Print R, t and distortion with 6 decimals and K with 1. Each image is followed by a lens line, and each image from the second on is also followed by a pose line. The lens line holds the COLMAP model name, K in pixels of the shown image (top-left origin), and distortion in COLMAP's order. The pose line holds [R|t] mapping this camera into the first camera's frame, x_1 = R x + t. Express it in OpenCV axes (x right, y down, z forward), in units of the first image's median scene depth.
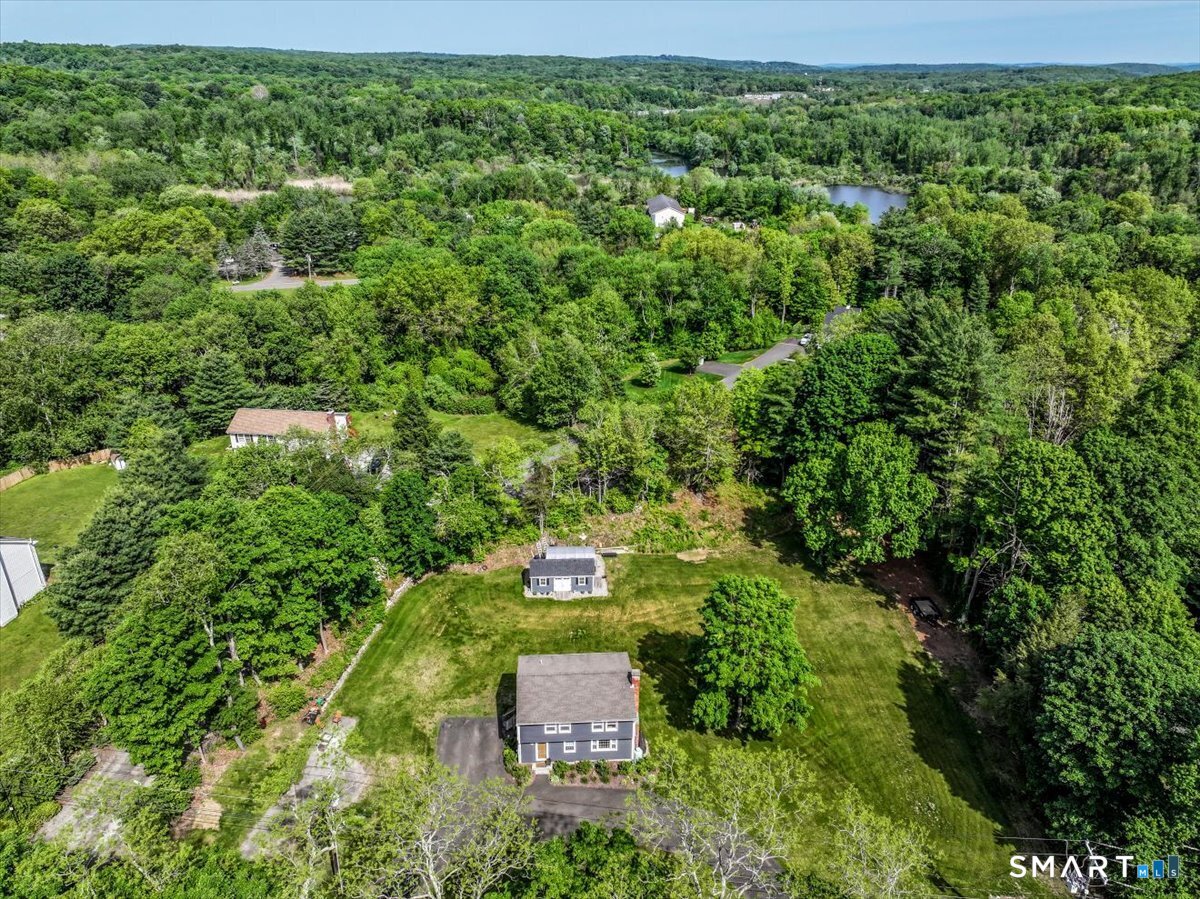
lens RADIAL K [[837.4, 0, 605.2], [0, 837.4, 447.1], [0, 0, 1]] dist [-0.001905, 0.007989]
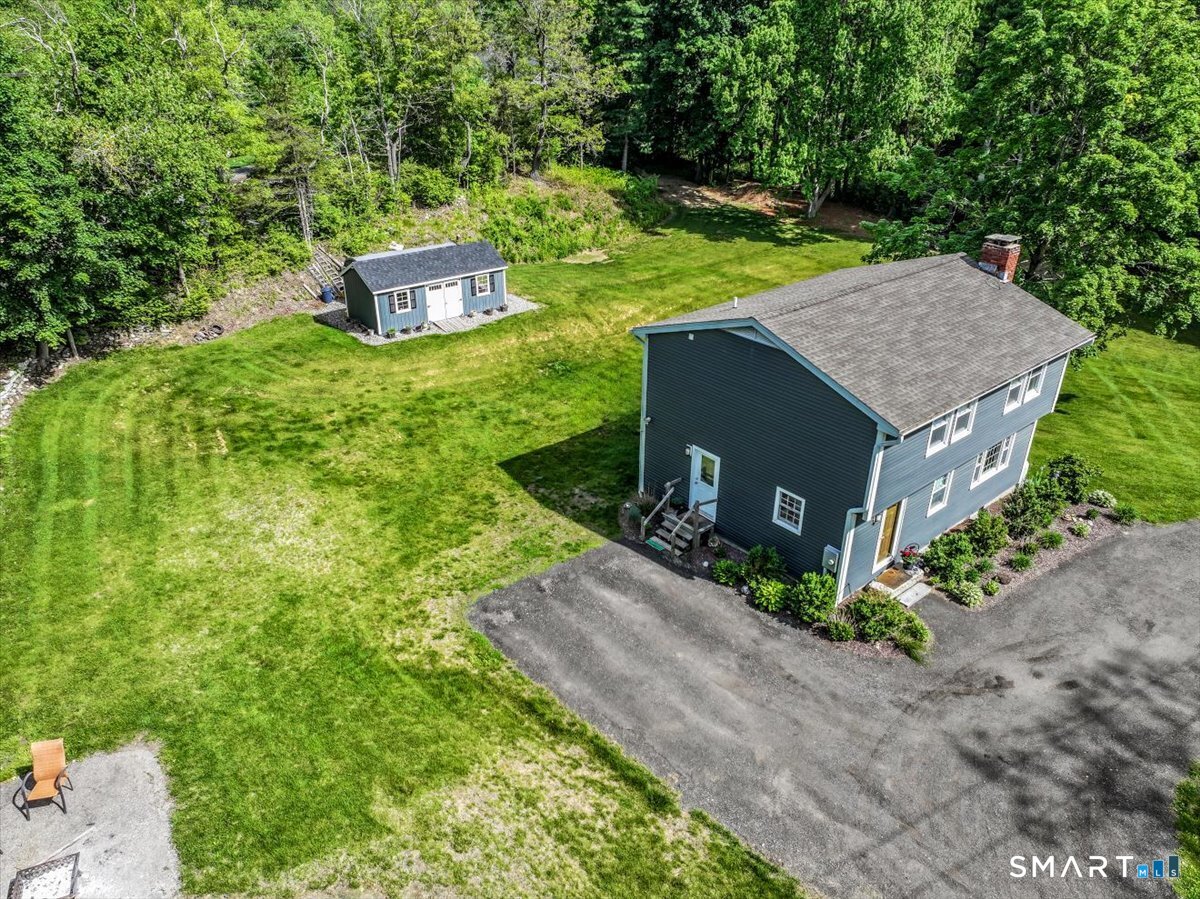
lens RADIAL K [[837.4, 0, 605.2], [0, 837.4, 447.1], [0, 0, 1]] dist [-0.001905, 0.007989]
pose [[0.801428, -0.274955, 0.531143, -0.242603], [0.244265, 0.961095, 0.128961, 0.208829], [-0.545937, 0.026386, 0.837410, 0.622631]]
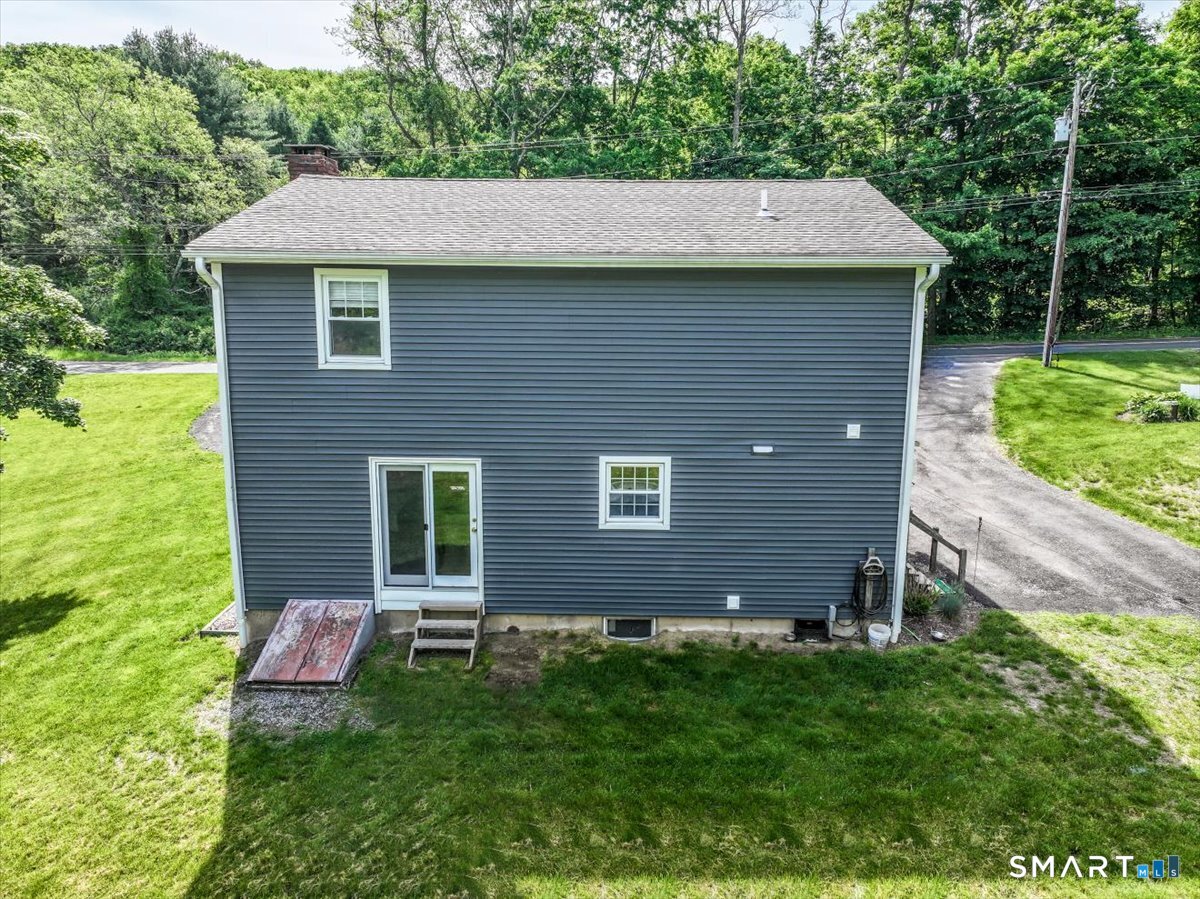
lens RADIAL K [[837.4, 0, 605.2], [0, 837.4, 447.1], [0, 0, 1]] dist [-0.001905, 0.007989]
pose [[-0.995761, -0.032388, 0.086091, -0.050236], [0.021968, 0.825133, 0.564512, 0.164604], [-0.089320, 0.564010, -0.820923, 0.952313]]
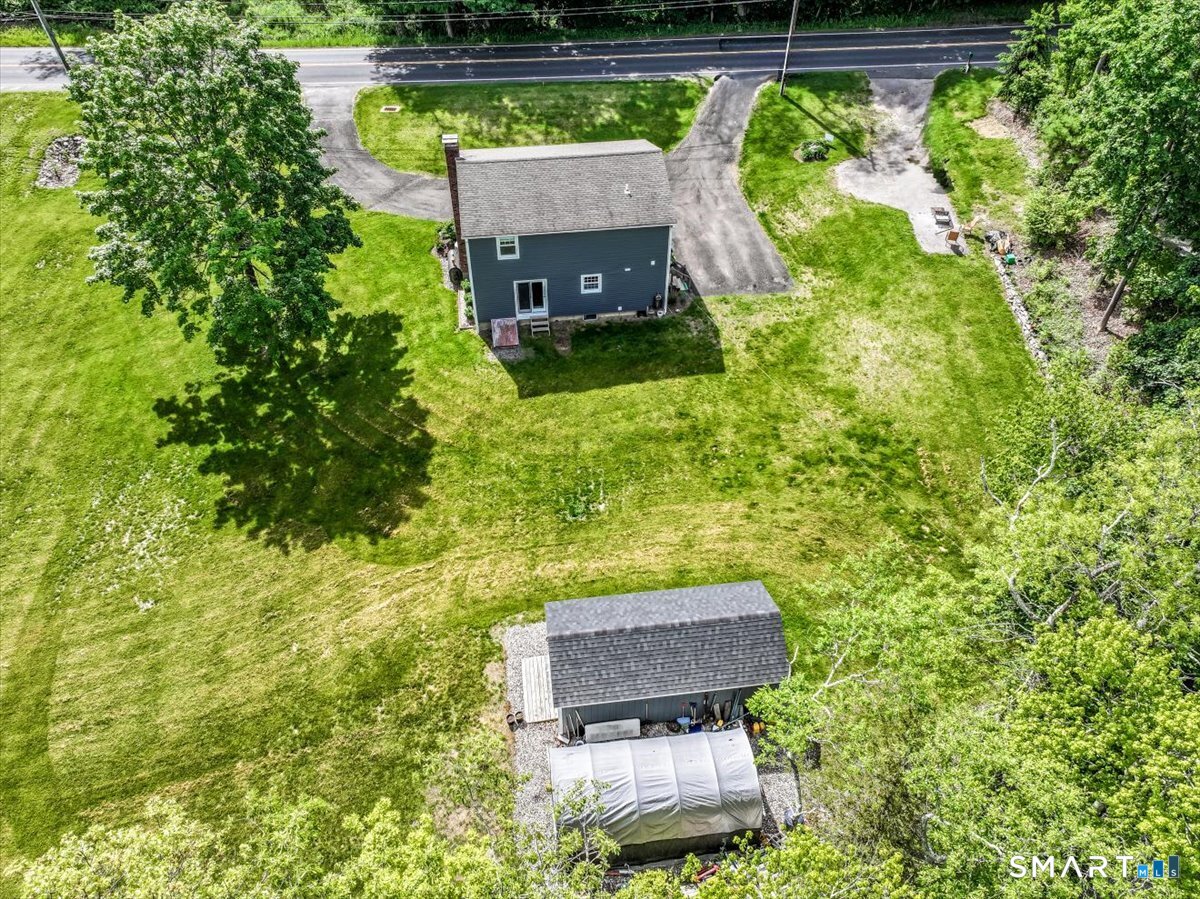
lens RADIAL K [[837.4, 0, 605.2], [0, 837.4, 447.1], [0, 0, 1]] dist [-0.001905, 0.007989]
pose [[-0.996956, 0.041853, -0.065777, -0.018118], [-0.046338, 0.360402, 0.931645, -0.142833], [0.062698, 0.931858, -0.357366, 1.091737]]
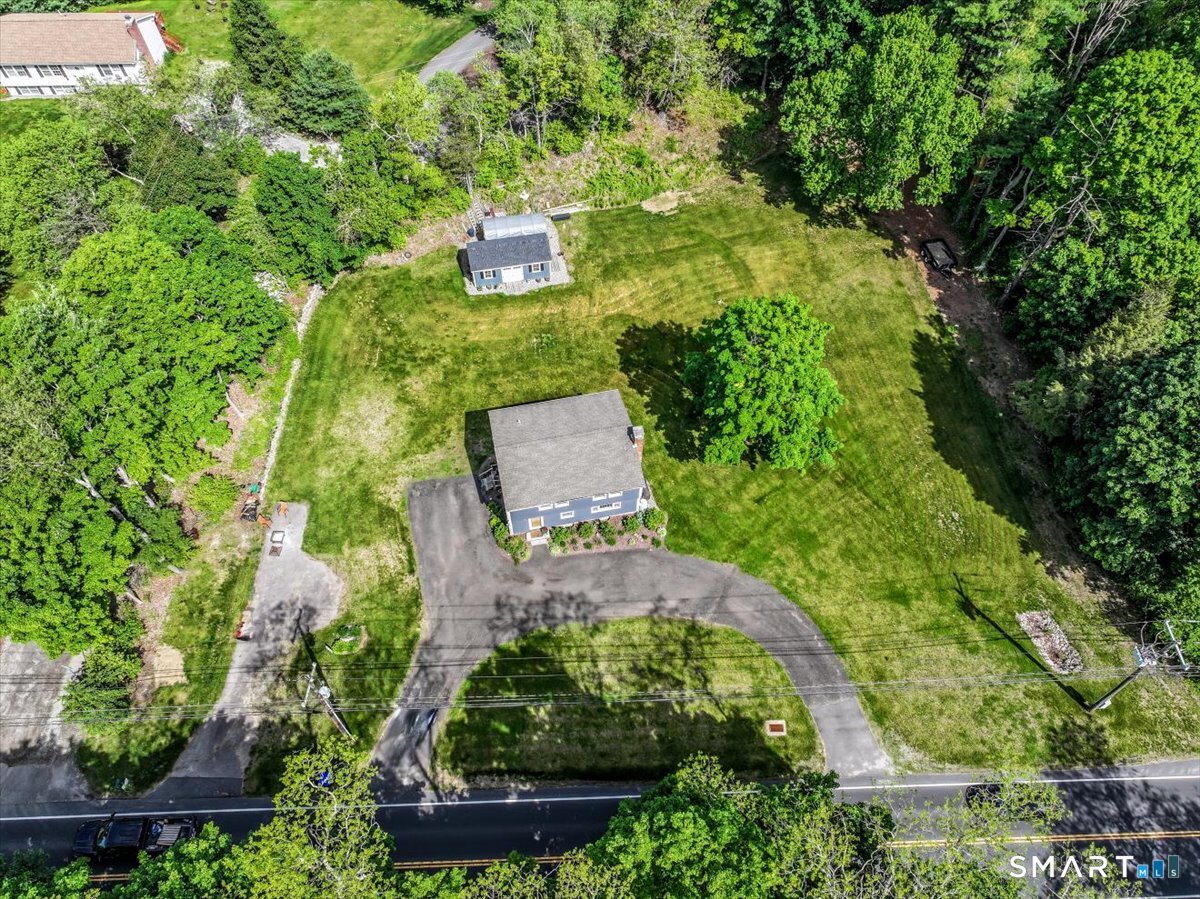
lens RADIAL K [[837.4, 0, 605.2], [0, 837.4, 447.1], [0, 0, 1]] dist [-0.001905, 0.007989]
pose [[0.988998, -0.123171, 0.081930, -0.051428], [0.060280, 0.841323, 0.537162, -0.127754], [-0.135092, -0.526313, 0.839491, 0.234953]]
